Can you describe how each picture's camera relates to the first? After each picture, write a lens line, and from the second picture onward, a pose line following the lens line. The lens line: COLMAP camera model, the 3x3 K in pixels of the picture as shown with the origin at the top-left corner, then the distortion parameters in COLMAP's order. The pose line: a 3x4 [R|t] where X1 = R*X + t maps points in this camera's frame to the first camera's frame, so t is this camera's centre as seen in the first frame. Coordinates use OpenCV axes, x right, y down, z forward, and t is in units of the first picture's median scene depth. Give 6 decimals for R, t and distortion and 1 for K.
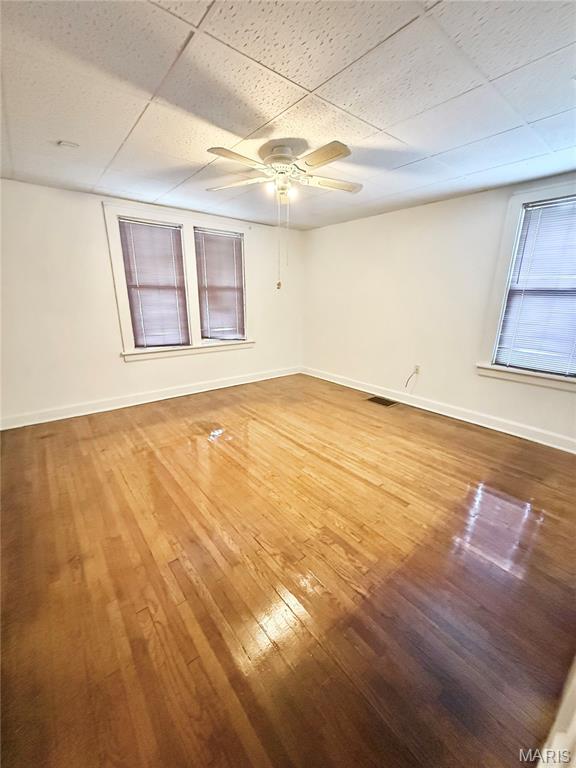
lens RADIAL K [[306.4, 0, 288.1], [0, 306.4, 383.6], [0, 0, 1]] dist [0.000694, -0.000082]
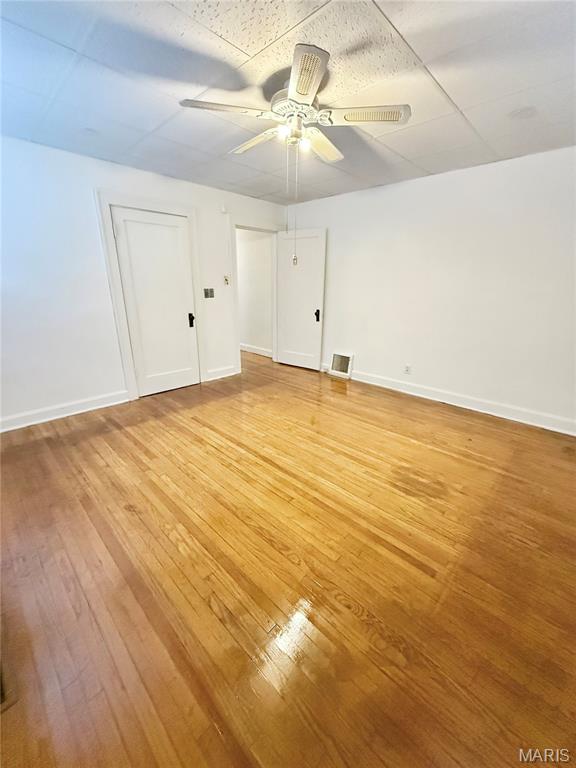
lens RADIAL K [[306.4, 0, 288.8], [0, 306.4, 383.8], [0, 0, 1]] dist [0.000694, -0.000082]
pose [[-0.992322, 0.020210, -0.122018, 0.082053], [-0.053355, 0.820087, 0.569747, -0.445340], [0.111579, 0.571882, -0.812712, 1.595300]]
